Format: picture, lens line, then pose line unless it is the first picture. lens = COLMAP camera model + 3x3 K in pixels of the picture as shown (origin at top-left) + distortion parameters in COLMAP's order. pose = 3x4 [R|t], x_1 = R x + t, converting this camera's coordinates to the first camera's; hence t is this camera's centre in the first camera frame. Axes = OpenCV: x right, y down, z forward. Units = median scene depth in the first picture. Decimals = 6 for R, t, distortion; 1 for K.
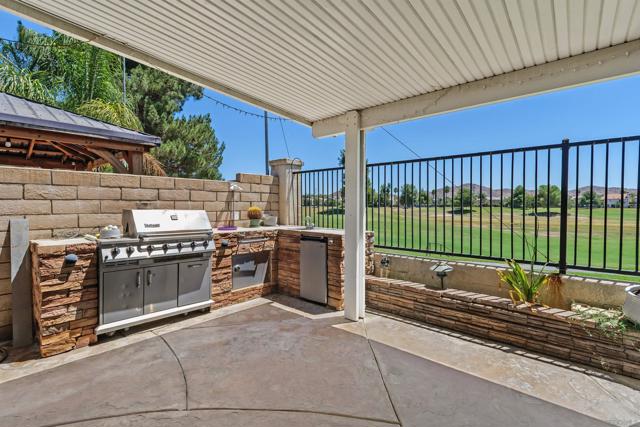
lens RADIAL K [[294.2, 0, 318.8], [0, 294.2, 213.8], [0, 0, 1]] dist [0.003756, 0.000106]
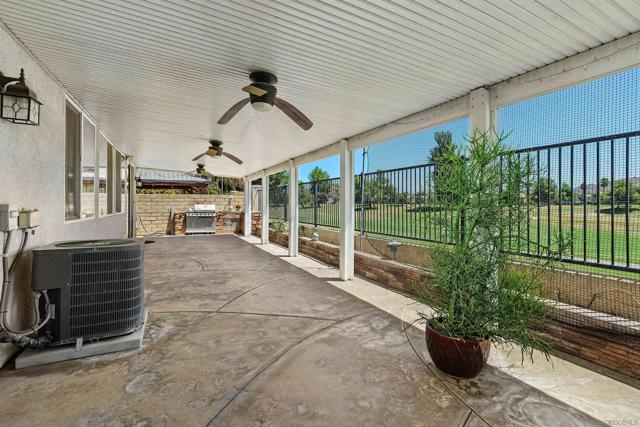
lens RADIAL K [[294.2, 0, 301.0], [0, 294.2, 204.7], [0, 0, 1]] dist [0.003756, 0.000106]
pose [[0.911598, 0.000467, -0.411083, 0.358217], [-0.010229, 0.999716, -0.021546, 0.010182], [0.410956, 0.023846, 0.911343, -0.313295]]
